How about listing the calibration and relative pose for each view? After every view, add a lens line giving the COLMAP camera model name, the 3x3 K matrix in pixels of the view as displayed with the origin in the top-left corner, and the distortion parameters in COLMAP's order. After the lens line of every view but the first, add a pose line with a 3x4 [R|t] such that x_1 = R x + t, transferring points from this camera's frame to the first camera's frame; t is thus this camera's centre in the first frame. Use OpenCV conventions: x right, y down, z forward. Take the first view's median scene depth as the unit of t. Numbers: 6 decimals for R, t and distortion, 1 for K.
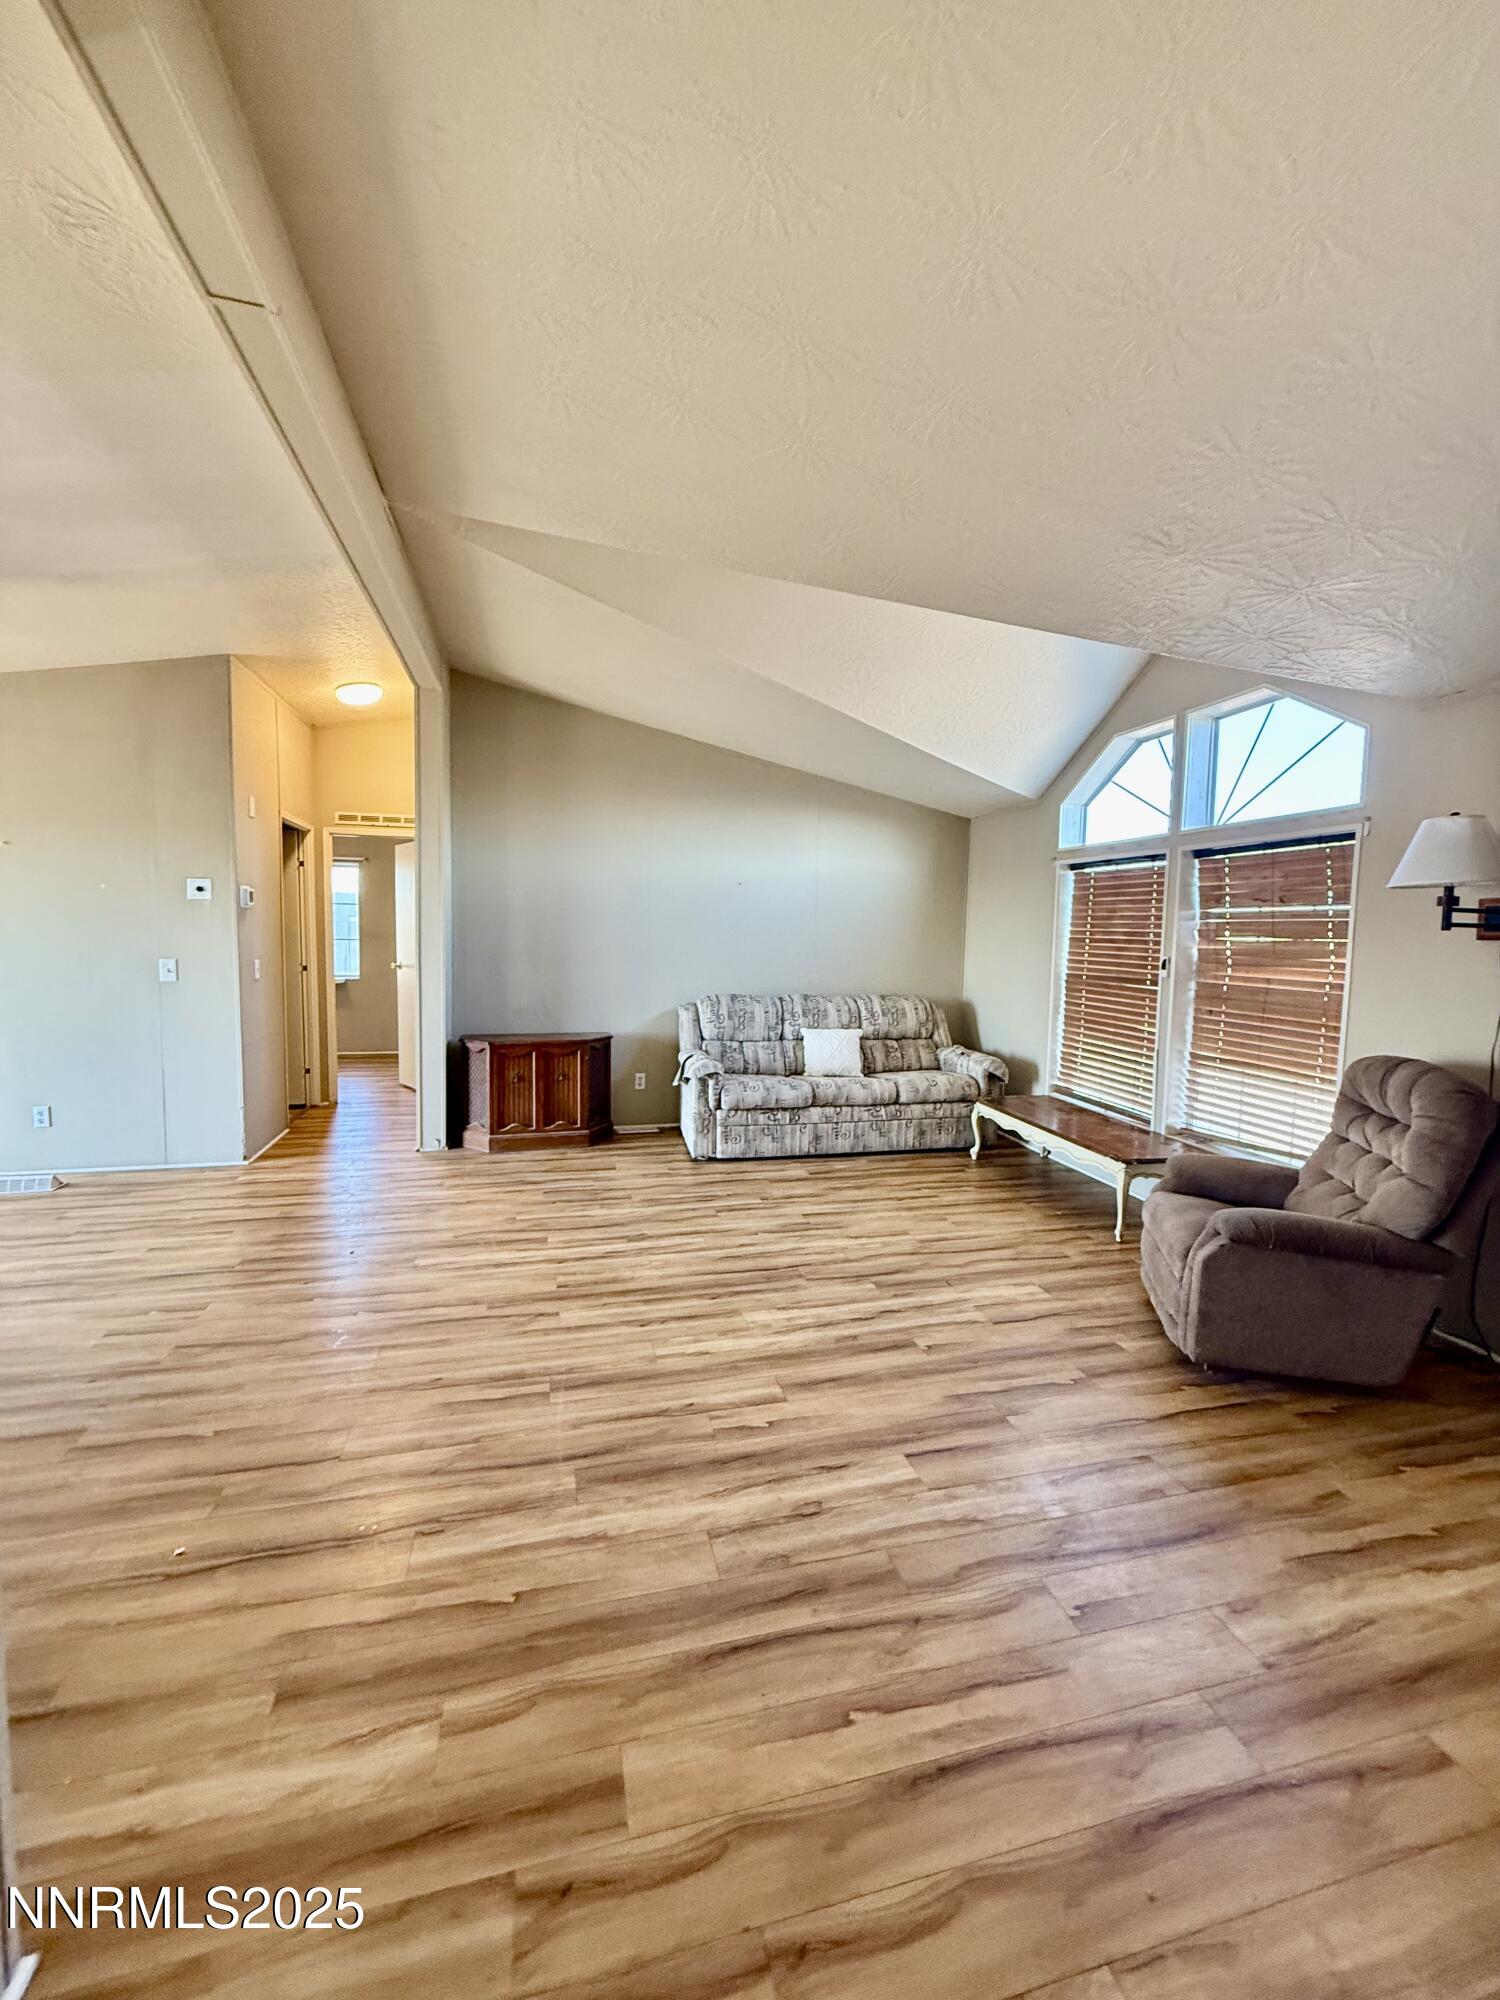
lens RADIAL K [[798.4, 0, 746.9], [0, 798.4, 999.4], [0, 0, 1]] dist [0.000641, -0.000640]
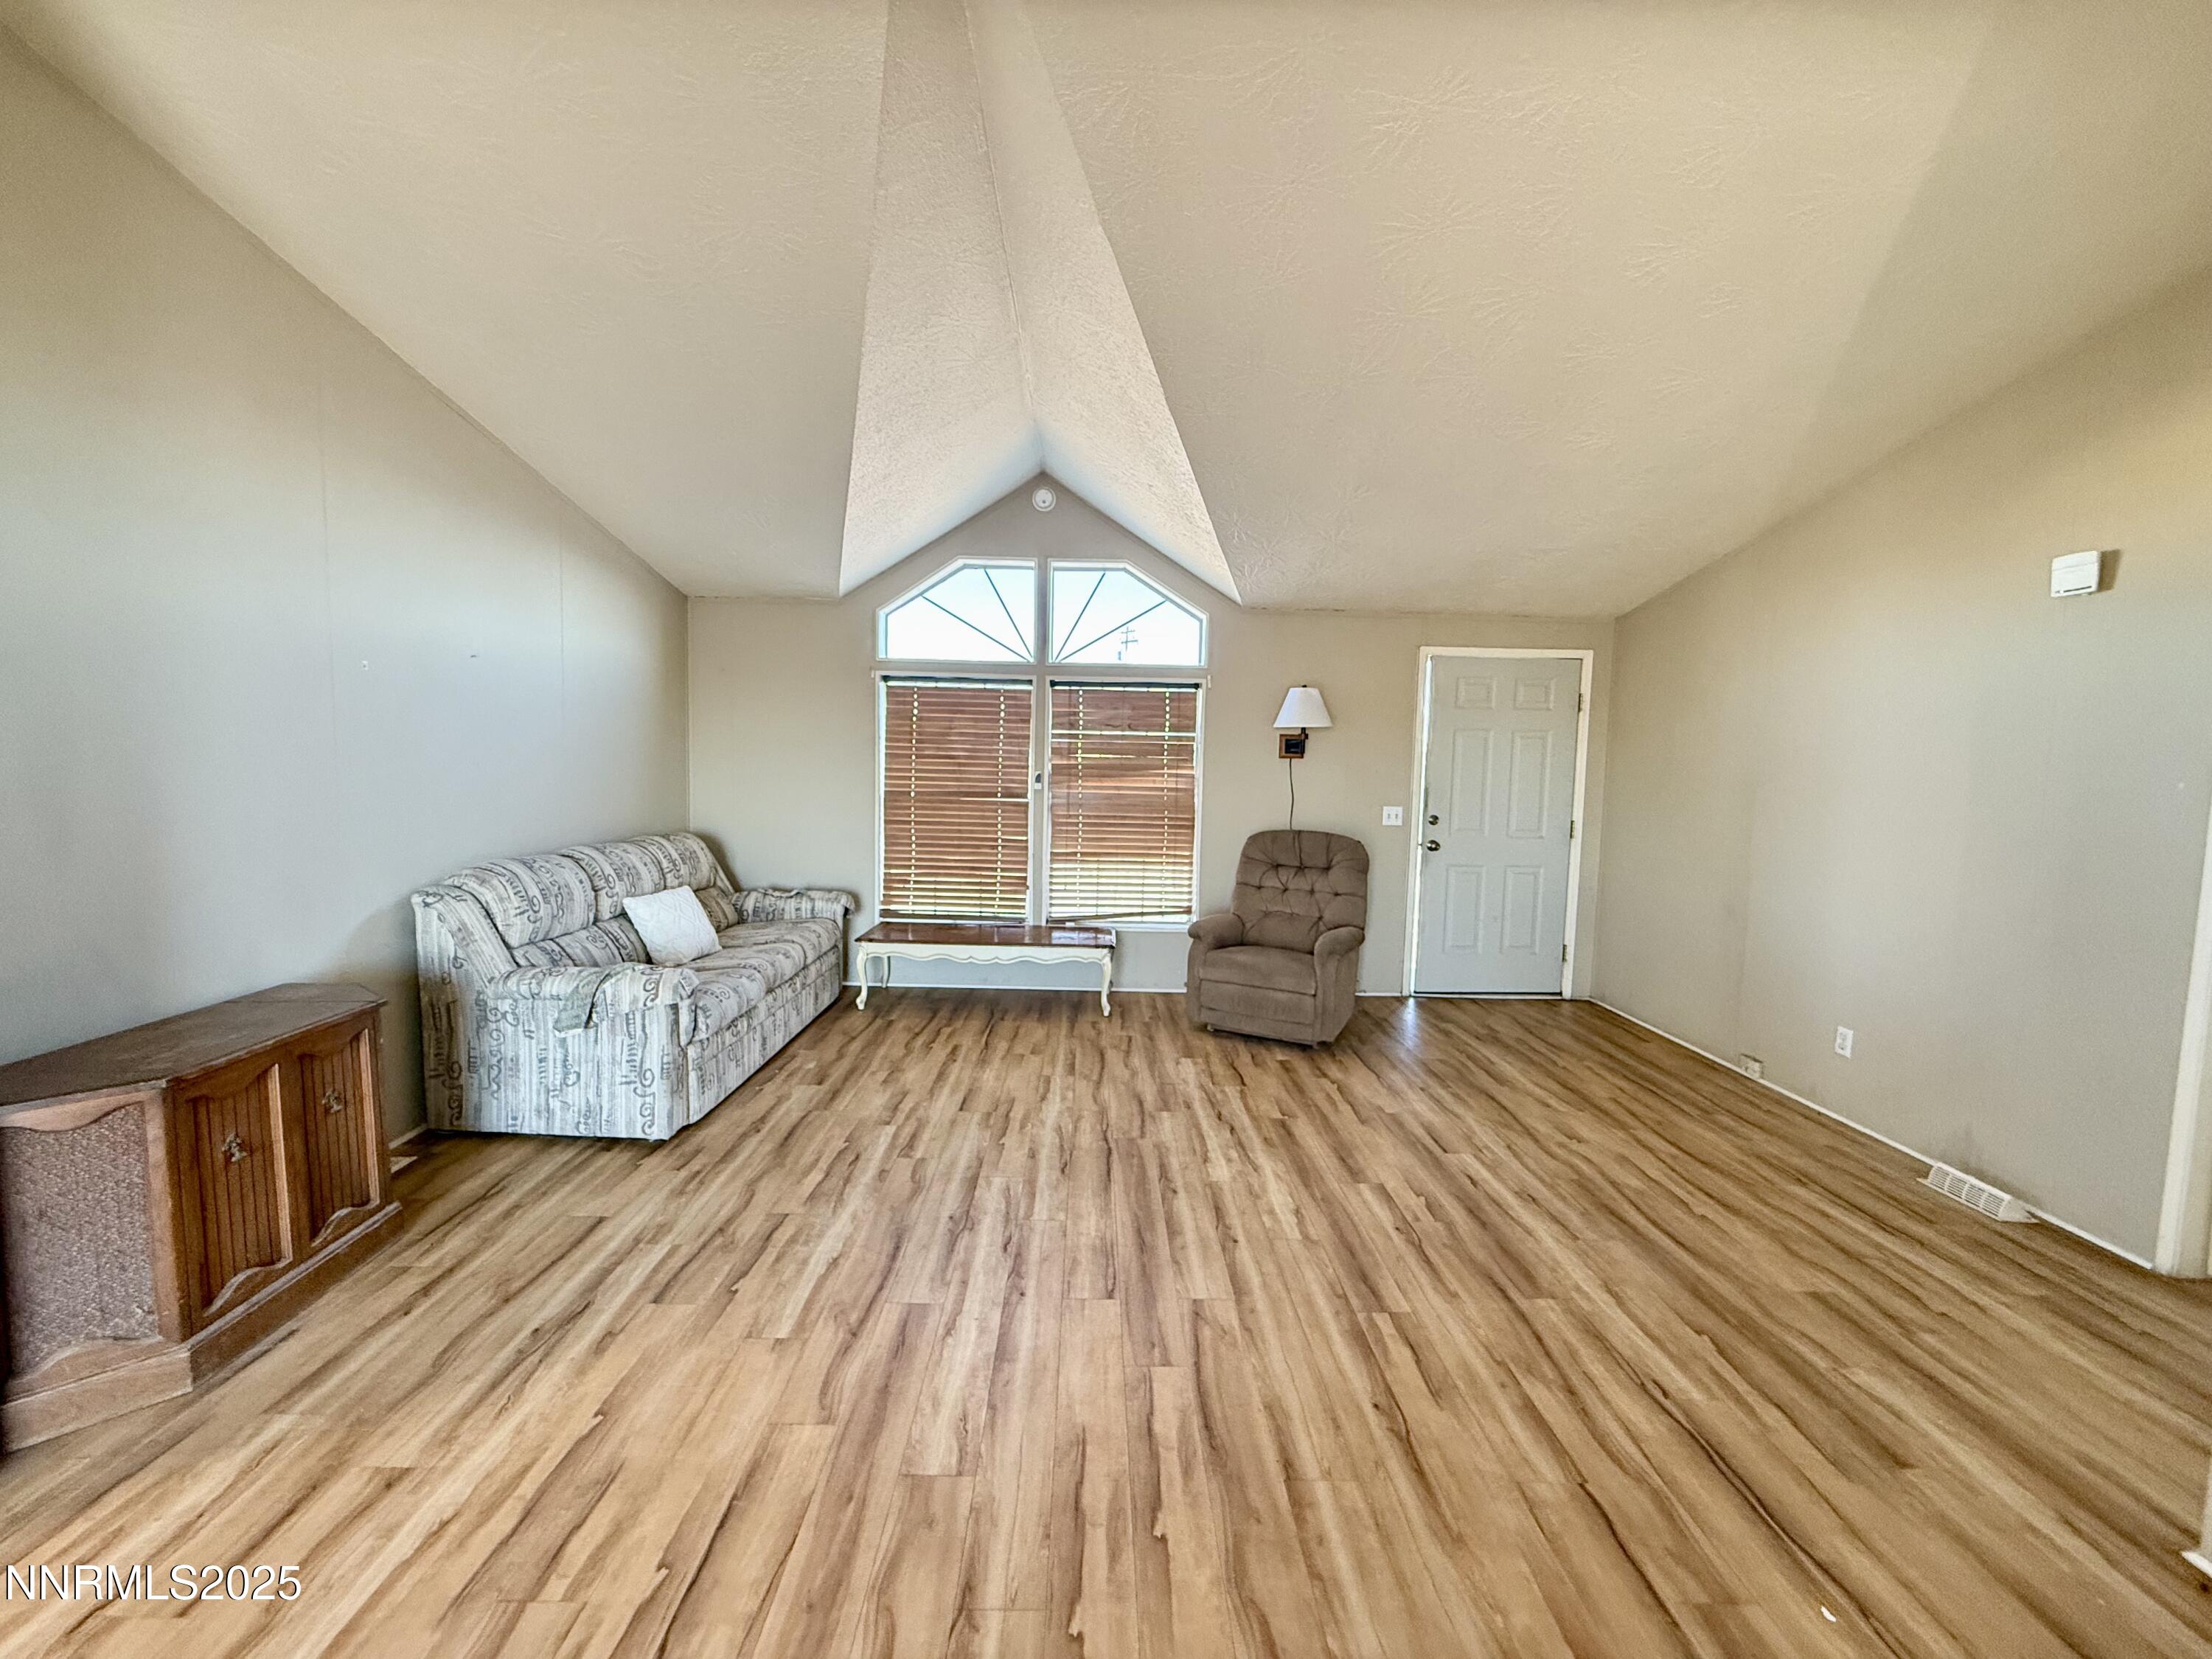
lens RADIAL K [[883.1, 0, 1101.9], [0, 883.1, 838.3], [0, 0, 1]] dist [0.000641, -0.000640]
pose [[0.238197, -0.102718, 0.965770, -0.789225], [0.066335, 0.993790, 0.089337, -0.075209], [-0.968949, 0.042784, 0.243532, 0.703797]]
